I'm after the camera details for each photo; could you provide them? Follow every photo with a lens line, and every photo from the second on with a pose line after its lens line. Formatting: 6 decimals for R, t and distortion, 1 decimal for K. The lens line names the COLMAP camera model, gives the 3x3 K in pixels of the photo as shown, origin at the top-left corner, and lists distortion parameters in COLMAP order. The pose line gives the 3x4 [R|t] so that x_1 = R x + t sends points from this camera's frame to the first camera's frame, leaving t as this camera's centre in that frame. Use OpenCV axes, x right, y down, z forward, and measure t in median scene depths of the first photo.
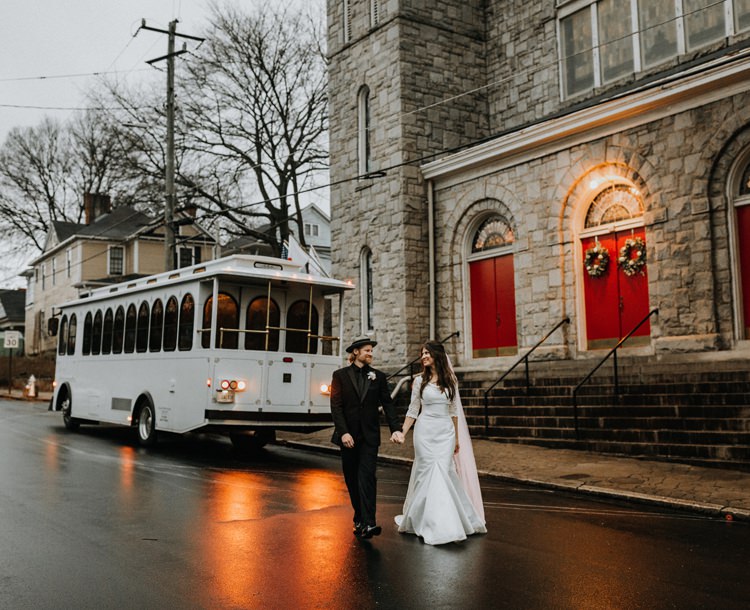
lens RADIAL K [[979.0, 0, 375.0], [0, 979.0, 305.0], [0, 0, 1]] dist [0.166718, 0.037362]
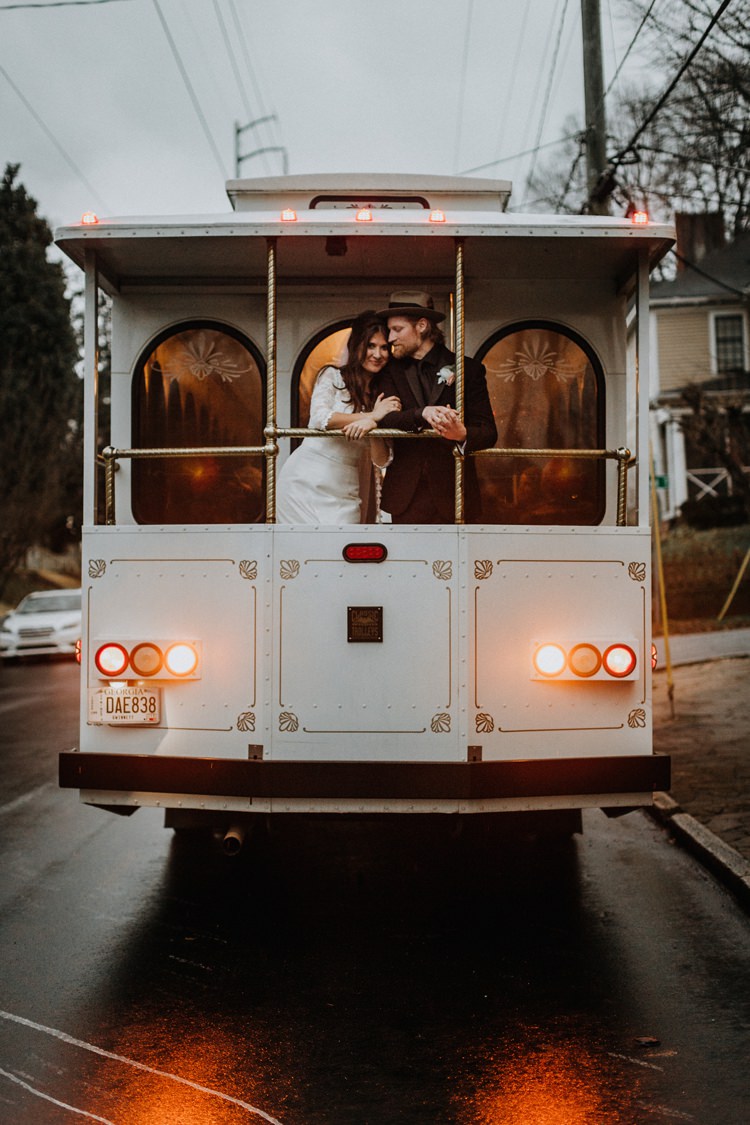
lens RADIAL K [[1636.9, 0, 375.0], [0, 1636.9, 562.5], [0, 0, 1]] dist [0.010372, 0.012012]
pose [[0.799756, -0.046924, -0.598489, 0.160407], [0.084235, 0.995849, 0.034483, 0.042980], [0.594387, -0.077992, 0.800389, 0.649126]]
